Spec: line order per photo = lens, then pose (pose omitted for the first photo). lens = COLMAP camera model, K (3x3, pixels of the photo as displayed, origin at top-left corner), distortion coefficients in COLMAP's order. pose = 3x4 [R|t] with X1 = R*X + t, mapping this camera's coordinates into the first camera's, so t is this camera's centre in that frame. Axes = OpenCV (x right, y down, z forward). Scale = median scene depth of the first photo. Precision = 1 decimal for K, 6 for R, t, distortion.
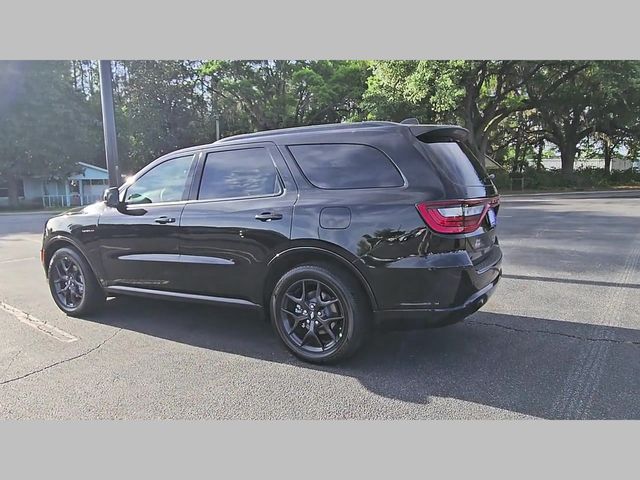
lens RADIAL K [[469.1, 0, 314.3], [0, 469.1, 240.1], [0, 0, 1]] dist [0.014815, 0.004039]
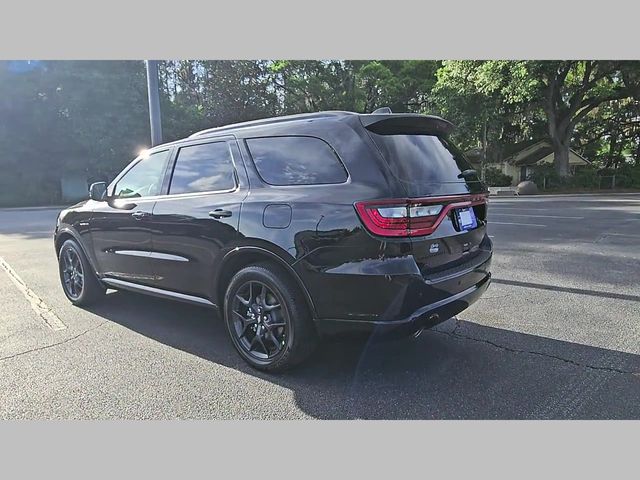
lens RADIAL K [[469.1, 0, 314.3], [0, 469.1, 240.1], [0, 0, 1]] dist [0.014815, 0.004039]
pose [[0.984004, 0.028670, -0.175825, 0.186039], [-0.027440, 0.999579, 0.009425, -0.007219], [0.176021, -0.004450, 0.984376, 0.066414]]
